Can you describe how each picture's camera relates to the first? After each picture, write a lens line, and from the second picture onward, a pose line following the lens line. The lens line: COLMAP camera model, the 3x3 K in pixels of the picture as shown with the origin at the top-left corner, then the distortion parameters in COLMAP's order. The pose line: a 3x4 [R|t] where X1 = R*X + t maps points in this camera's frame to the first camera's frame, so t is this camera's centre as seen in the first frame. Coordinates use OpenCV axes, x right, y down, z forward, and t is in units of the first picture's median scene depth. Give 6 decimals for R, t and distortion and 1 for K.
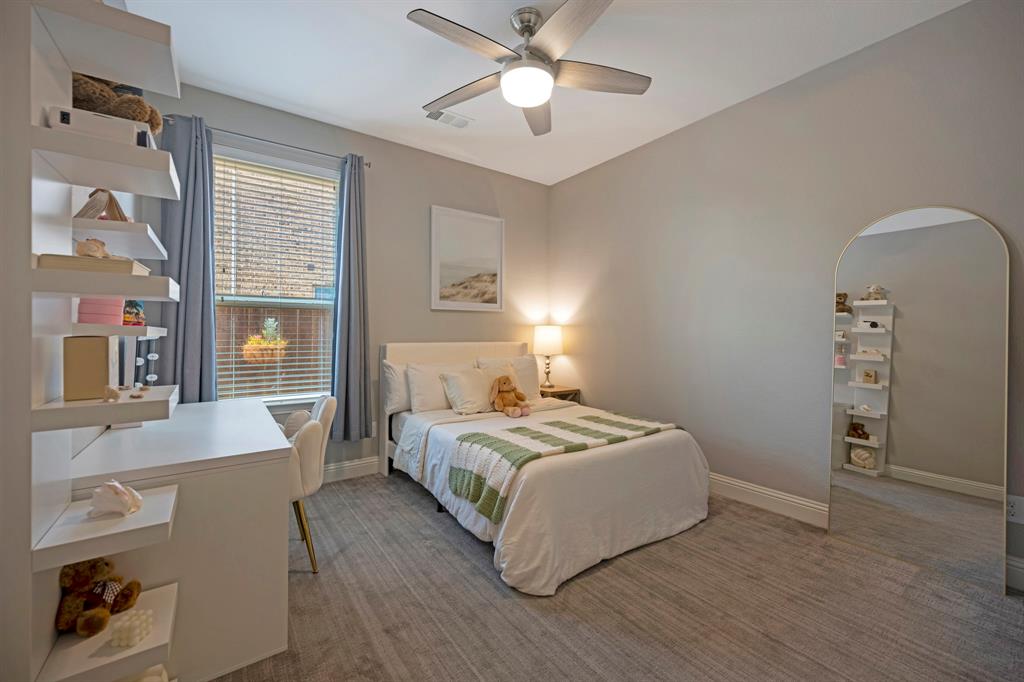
lens RADIAL K [[404.1, 0, 518.5], [0, 404.1, 339.5], [0, 0, 1]] dist [-0.002456, 0.000010]
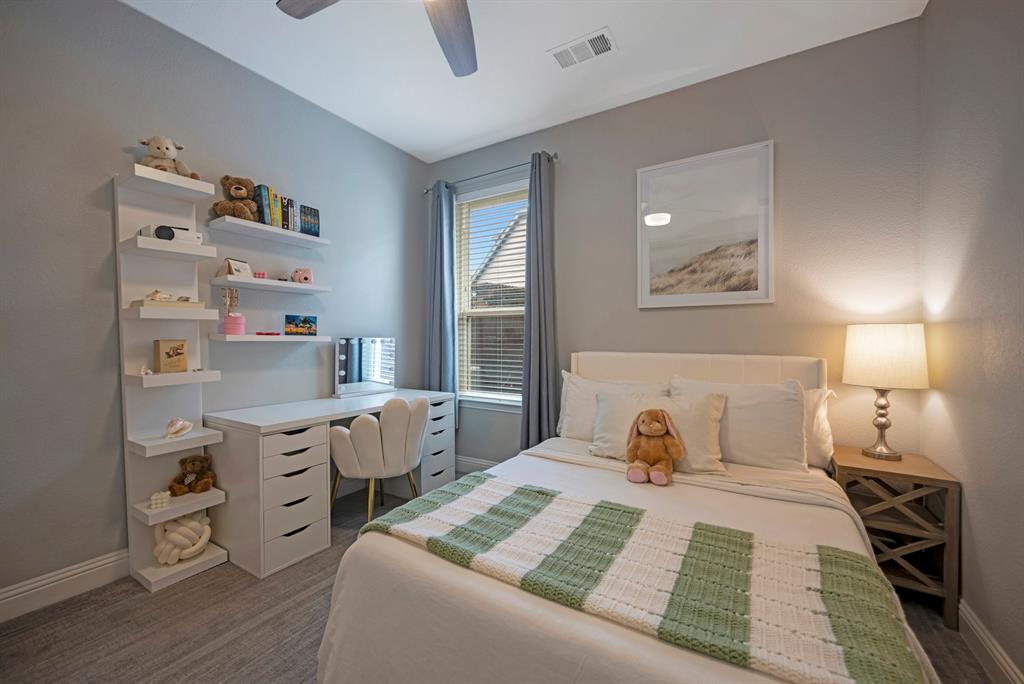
lens RADIAL K [[404.1, 0, 518.5], [0, 404.1, 340.5], [0, 0, 1]] dist [-0.002456, 0.000010]
pose [[0.390012, 0.002090, -0.920807, 0.362777], [-0.016289, 0.999857, -0.004630, -0.007324], [0.920666, 0.016805, 0.389990, 0.468468]]
